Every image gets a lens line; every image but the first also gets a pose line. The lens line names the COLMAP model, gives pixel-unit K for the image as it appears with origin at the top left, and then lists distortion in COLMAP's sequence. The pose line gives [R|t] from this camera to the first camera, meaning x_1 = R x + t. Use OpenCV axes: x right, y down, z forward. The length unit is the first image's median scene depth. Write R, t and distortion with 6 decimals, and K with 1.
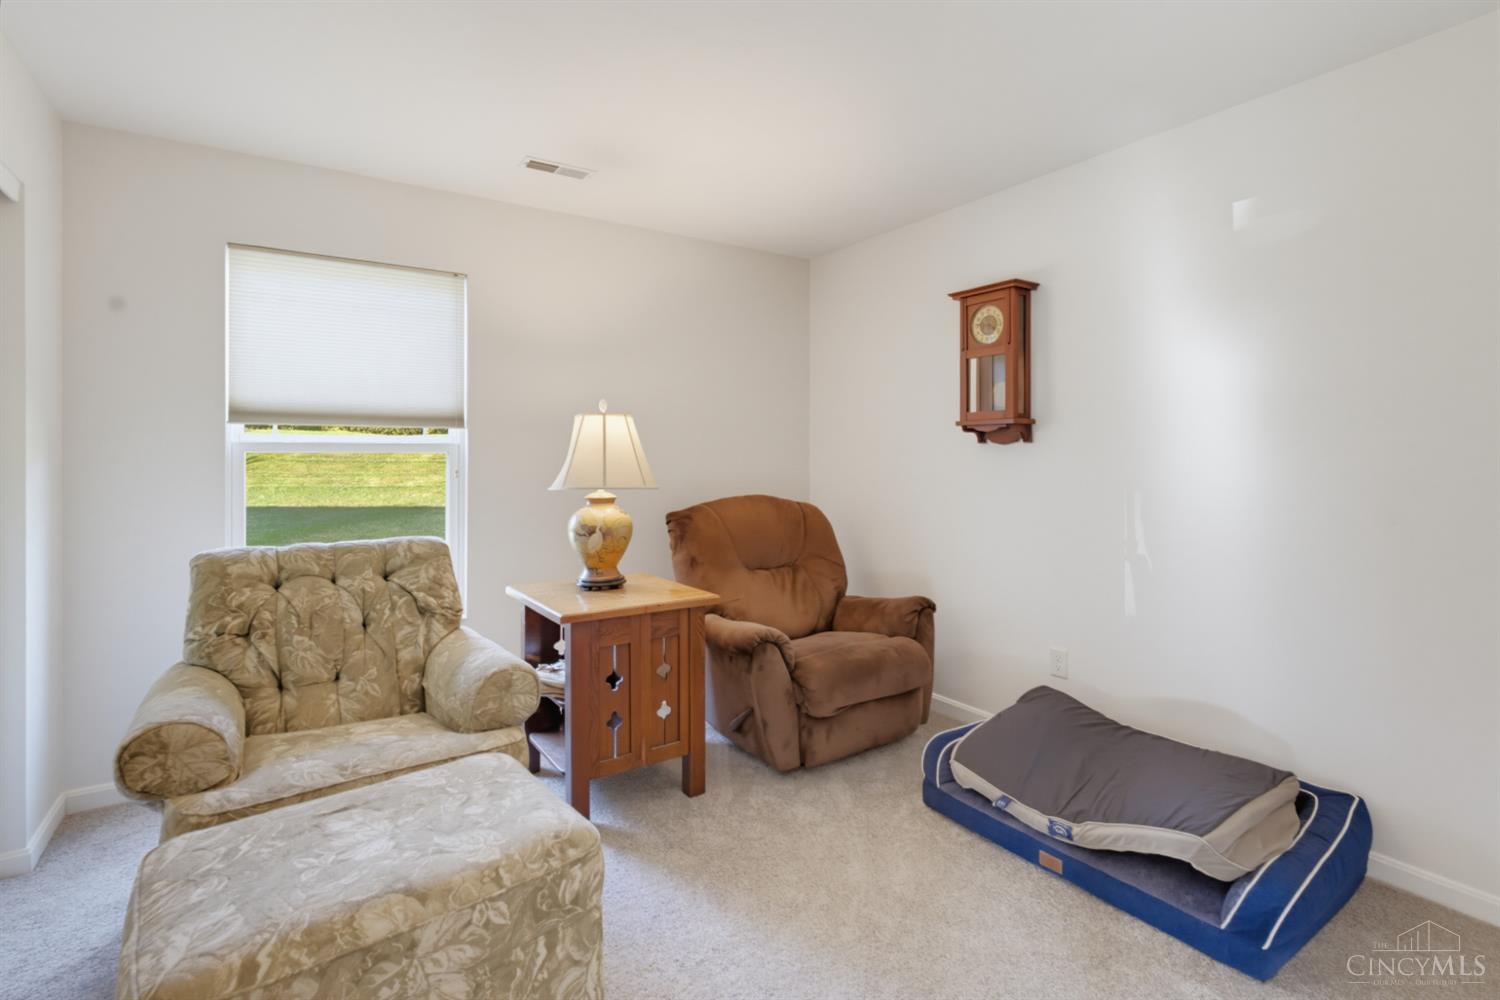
lens RADIAL K [[709.0, 0, 772.5], [0, 709.0, 452.7], [0, 0, 1]] dist [-0.011274, 0.004703]
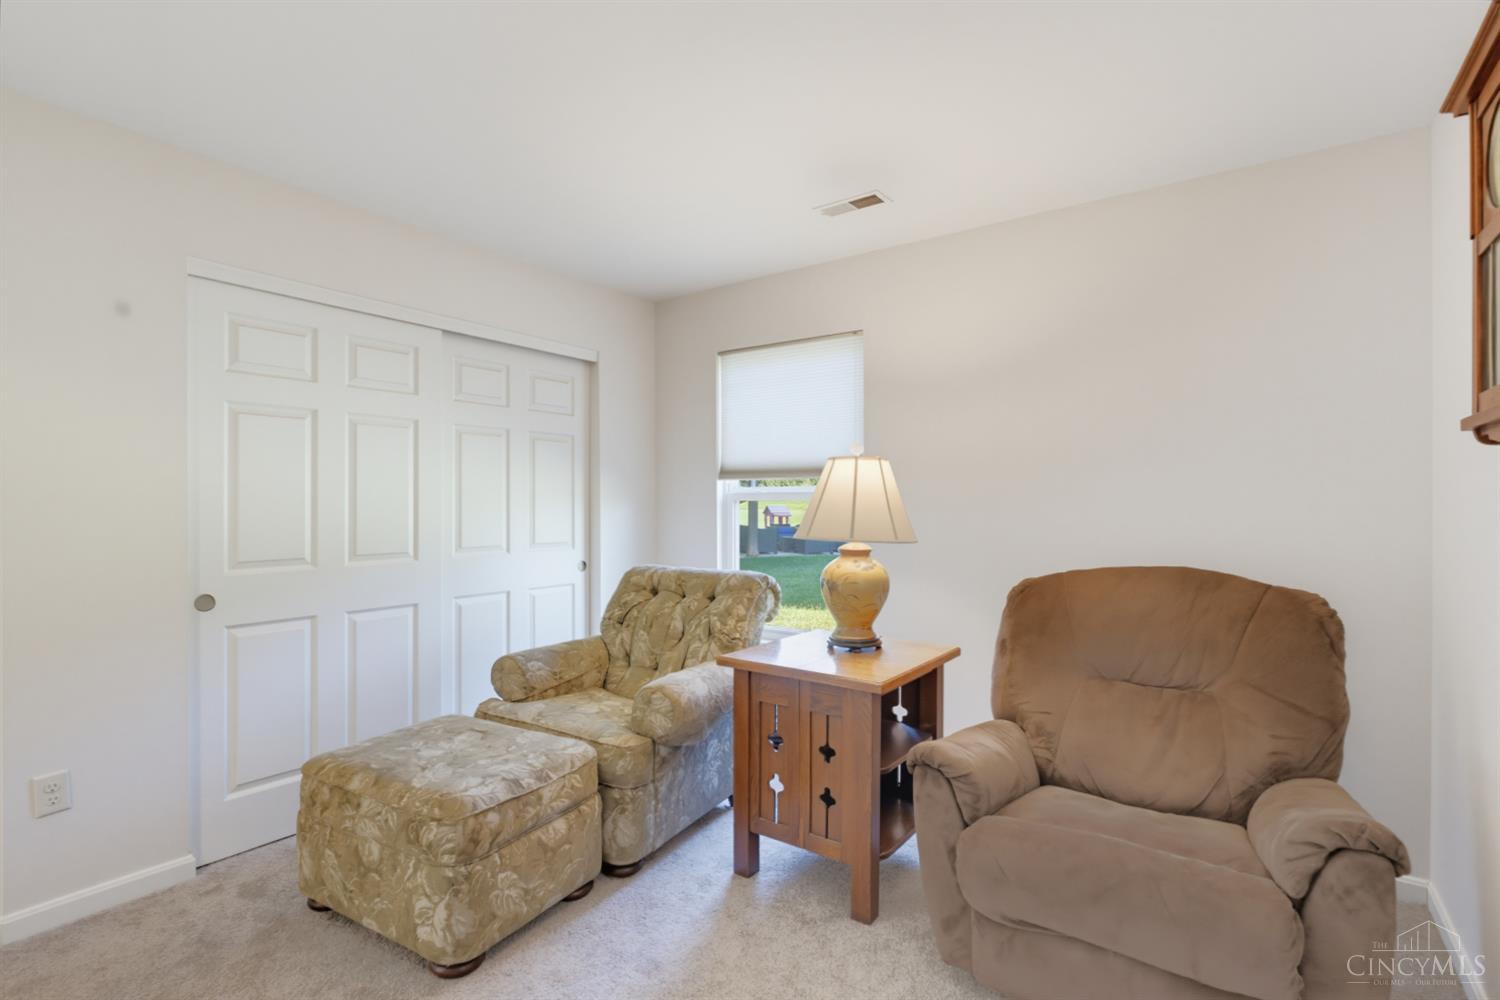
lens RADIAL K [[709.0, 0, 755.4], [0, 709.0, 503.4], [0, 0, 1]] dist [-0.011274, 0.004703]
pose [[0.338496, 0.000664, -0.940968, 0.701727], [0.000764, 0.999999, 0.000981, 0.003278], [0.940967, -0.001051, 0.338495, 0.695103]]
